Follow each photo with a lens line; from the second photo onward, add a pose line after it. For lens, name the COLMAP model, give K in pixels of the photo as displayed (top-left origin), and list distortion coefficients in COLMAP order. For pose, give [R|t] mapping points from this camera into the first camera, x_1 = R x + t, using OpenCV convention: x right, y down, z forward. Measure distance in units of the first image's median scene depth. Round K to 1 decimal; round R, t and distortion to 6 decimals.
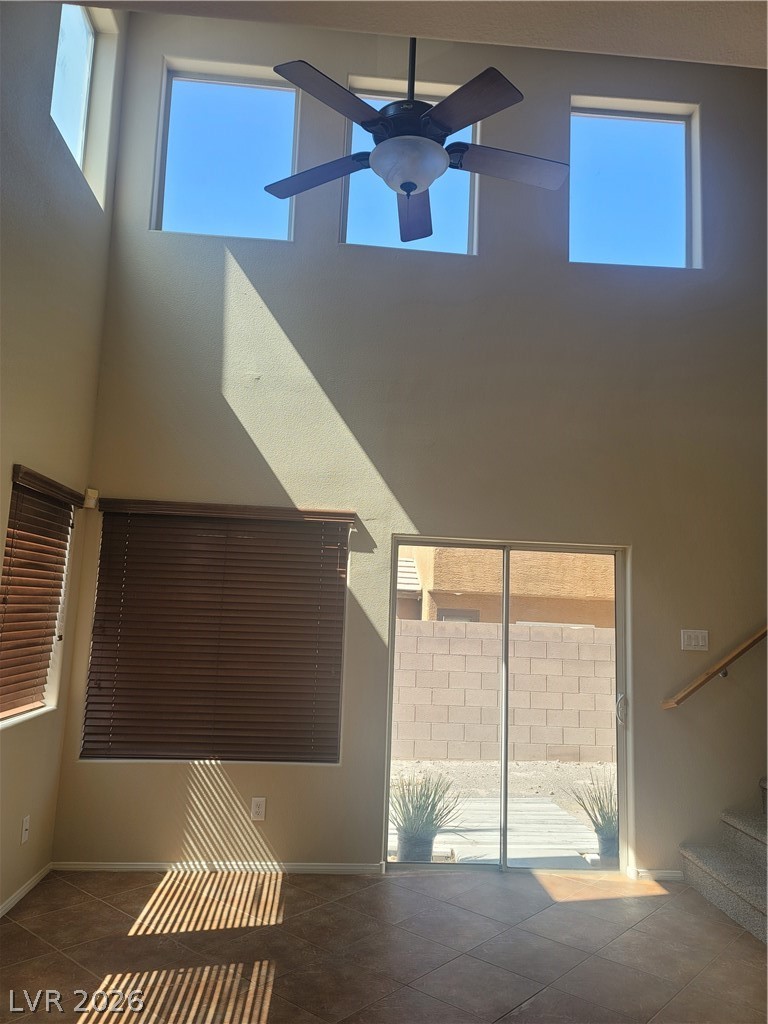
lens RADIAL K [[751.3, 0, 398.3], [0, 751.3, 486.2], [0, 0, 1]] dist [0.071528, -0.042977]
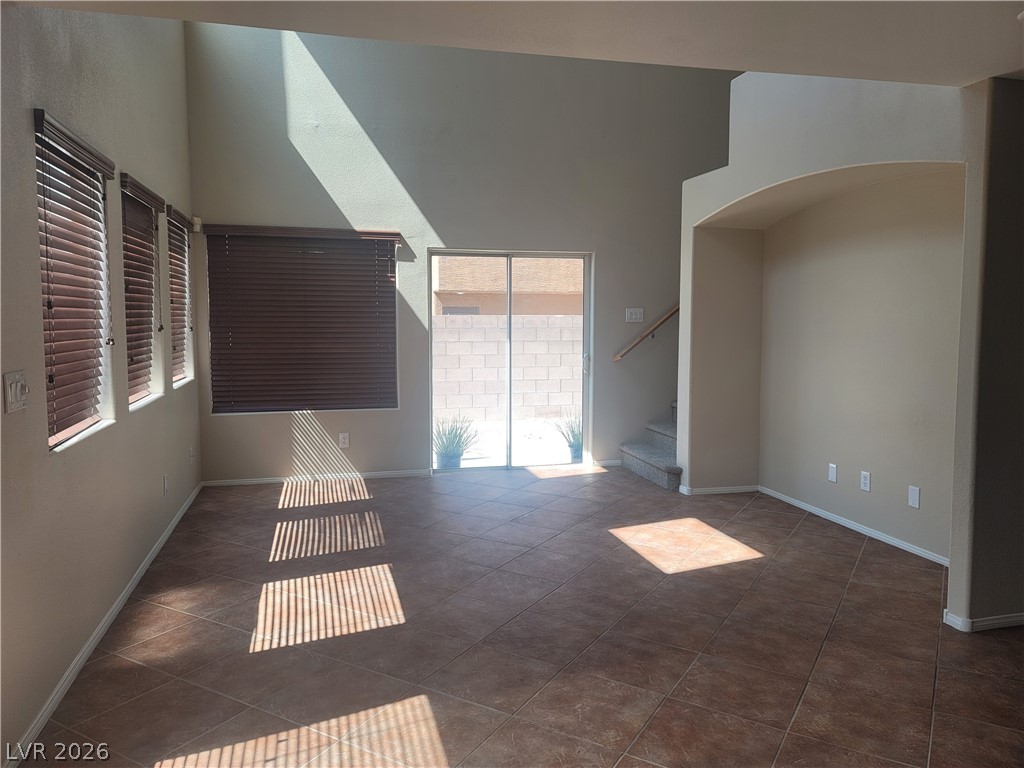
lens RADIAL K [[751.3, 0, 518.0], [0, 751.3, 384.7], [0, 0, 1]] dist [0.071528, -0.042977]
pose [[0.984926, -0.053100, 0.164627, -0.084973], [0.008939, 0.966071, 0.258121, -0.048936], [-0.172747, -0.252759, 0.951983, -0.401275]]
